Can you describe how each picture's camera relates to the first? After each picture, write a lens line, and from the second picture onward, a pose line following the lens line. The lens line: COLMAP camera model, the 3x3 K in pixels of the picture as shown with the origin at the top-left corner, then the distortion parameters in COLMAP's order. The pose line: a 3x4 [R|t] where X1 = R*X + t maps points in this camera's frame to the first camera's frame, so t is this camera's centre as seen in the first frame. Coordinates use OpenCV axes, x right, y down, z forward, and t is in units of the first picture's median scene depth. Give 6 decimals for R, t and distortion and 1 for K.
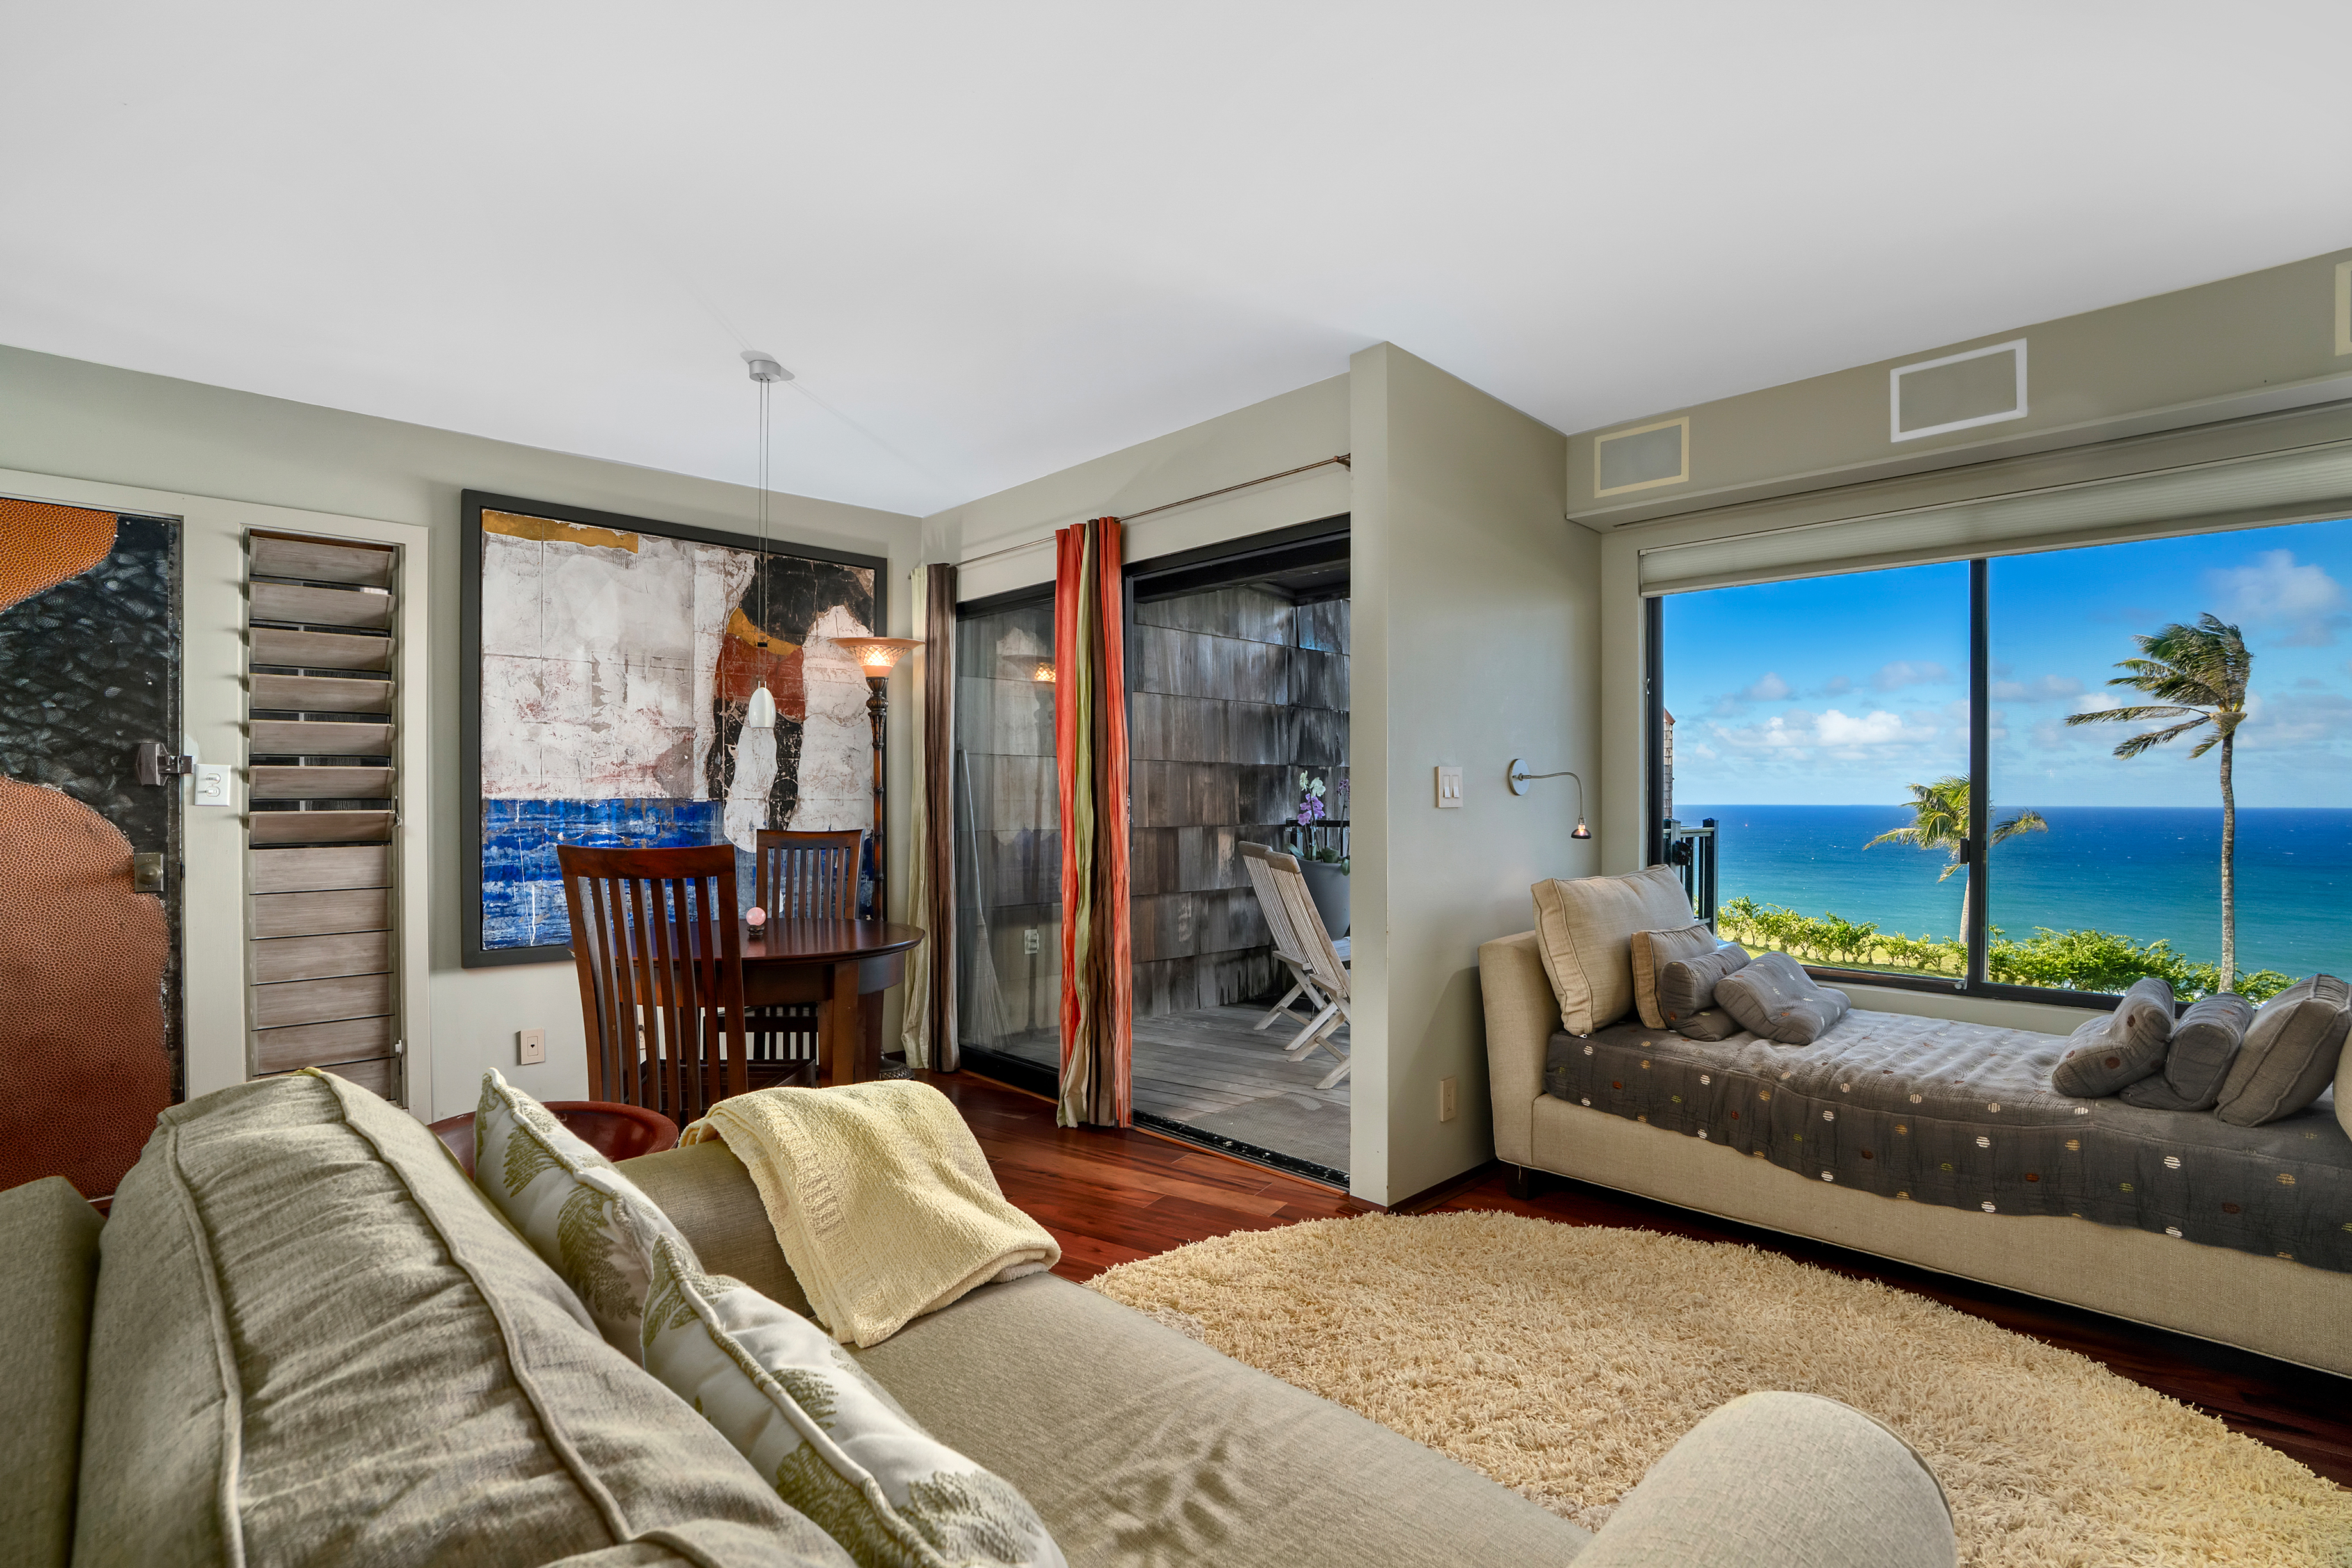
lens RADIAL K [[1086.3, 0, 1109.0], [0, 1086.3, 785.5], [0, 0, 1]] dist [-0.033120, 0.008675]
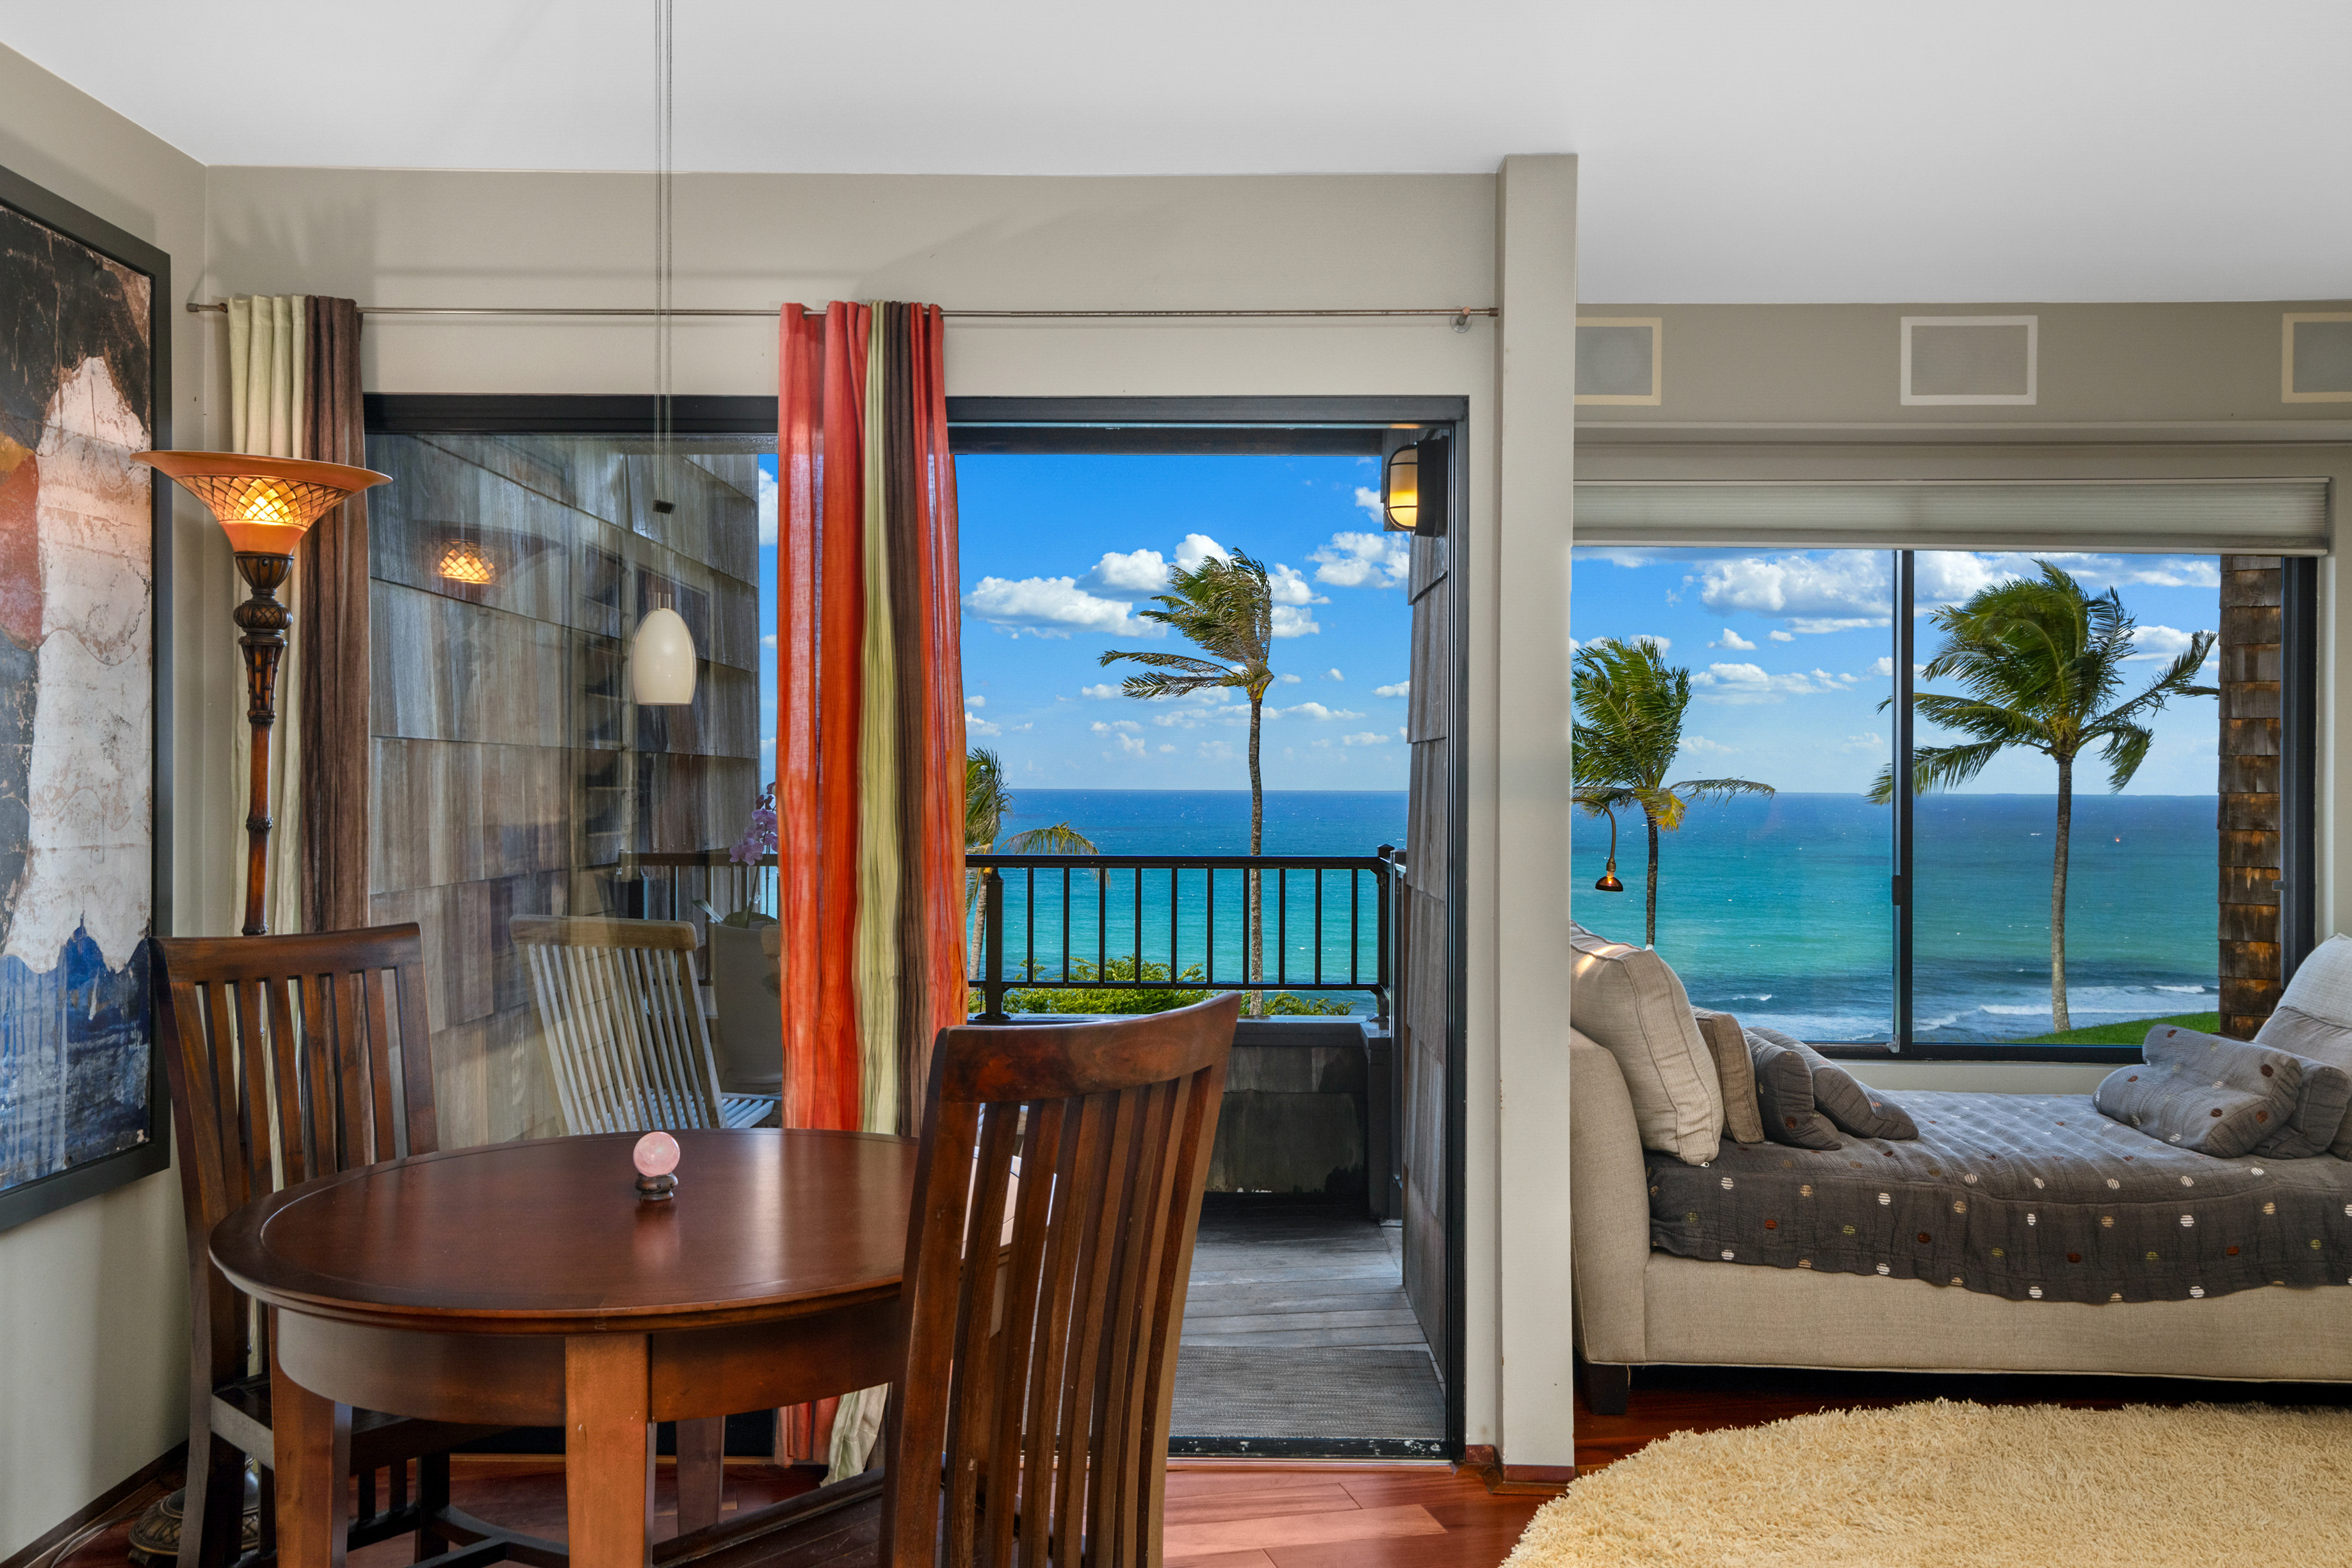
lens RADIAL K [[1907.5, 0, 1178.1], [0, 1907.5, 740.5], [0, 0, 1]] dist [0.034914, 0.012553]
pose [[0.706046, 0.014676, 0.708014, -0.732083], [-0.012350, 0.999888, -0.008411, -0.038591], [-0.708059, -0.002805, 0.706148, 0.339469]]
